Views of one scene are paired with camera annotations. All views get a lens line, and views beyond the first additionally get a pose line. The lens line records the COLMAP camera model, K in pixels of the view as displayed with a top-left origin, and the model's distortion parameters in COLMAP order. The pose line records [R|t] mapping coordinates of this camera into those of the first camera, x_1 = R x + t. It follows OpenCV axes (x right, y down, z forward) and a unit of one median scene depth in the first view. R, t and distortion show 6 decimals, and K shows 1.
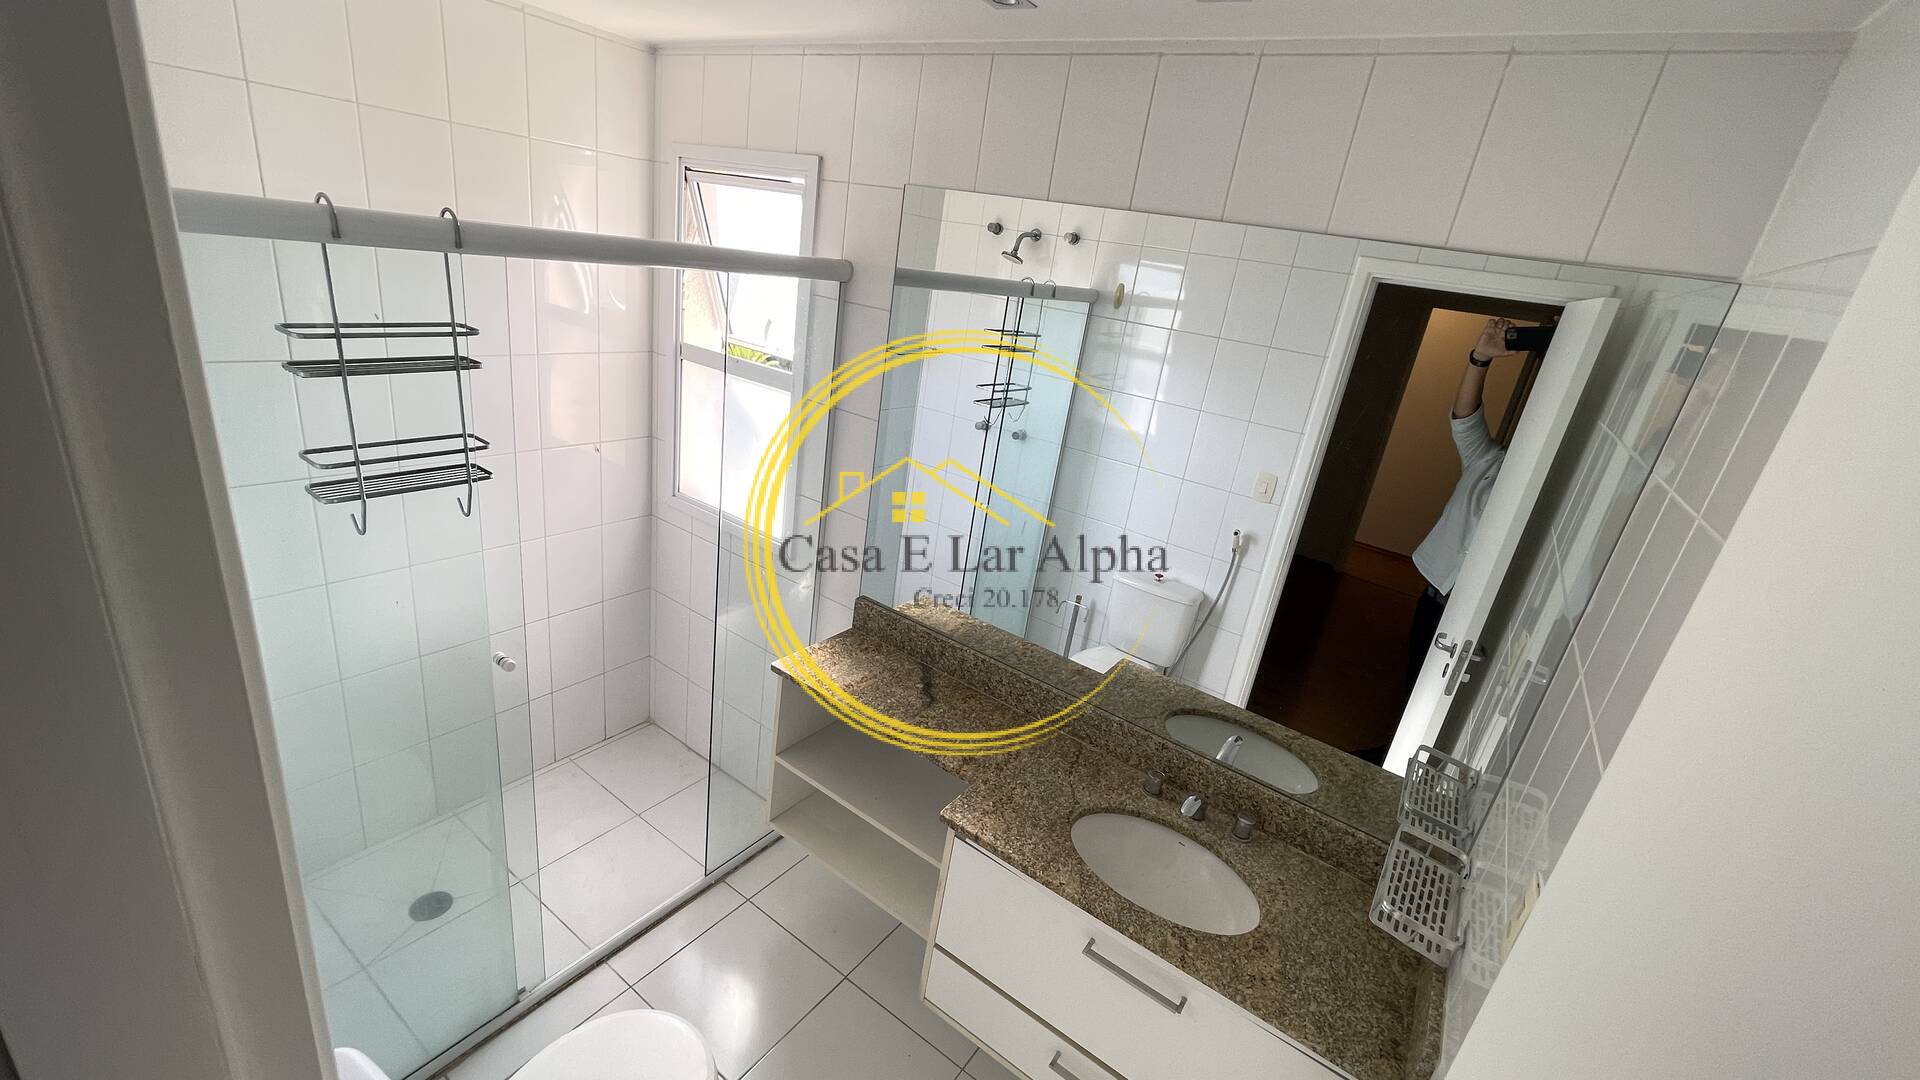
lens RADIAL K [[774.4, 0, 954.4], [0, 774.4, 541.8], [0, 0, 1]] dist [-0.000718, -0.000219]
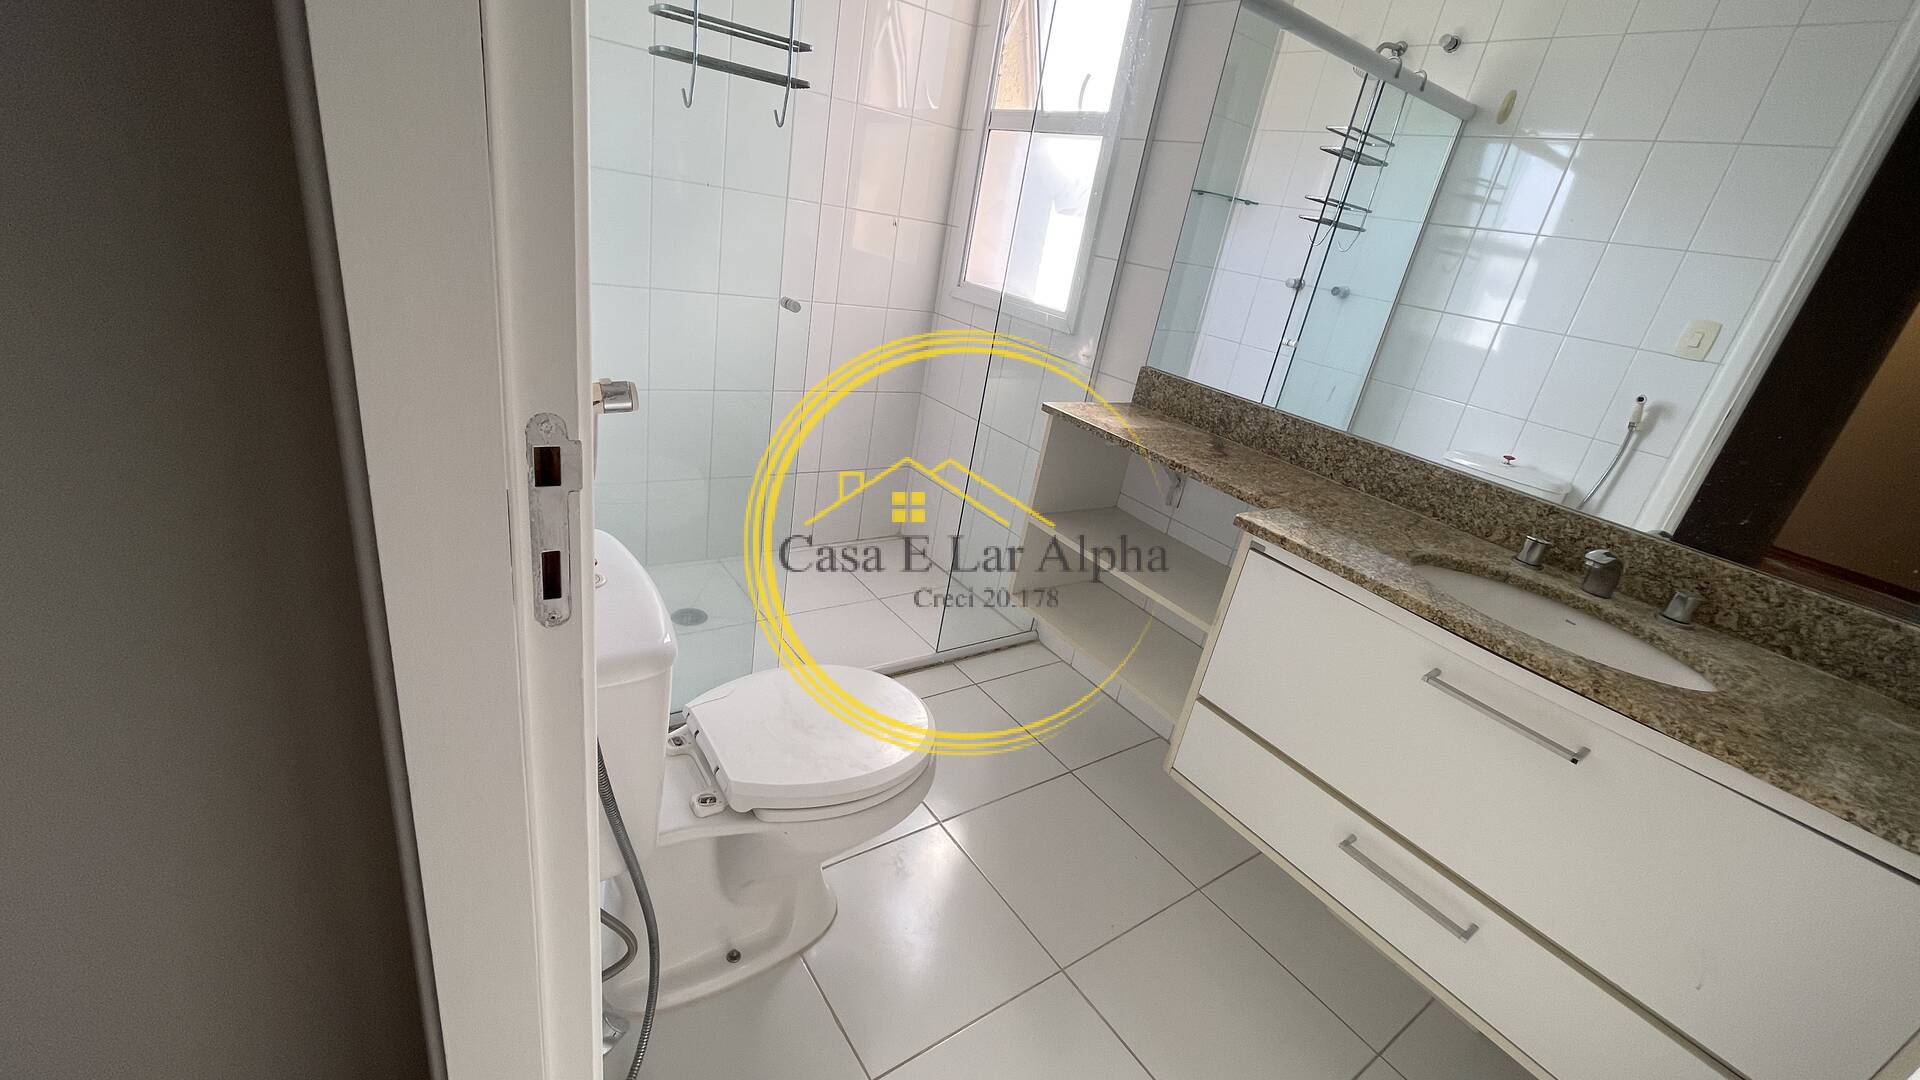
lens RADIAL K [[775.7, 0, 951.1], [0, 775.7, 538.9], [0, 0, 1]] dist [-0.000572, 0.000434]
pose [[0.942401, 0.141457, -0.303102, -0.032363], [-0.145669, 0.989294, 0.008789, 0.265021], [0.301100, 0.035870, 0.952918, 0.083523]]
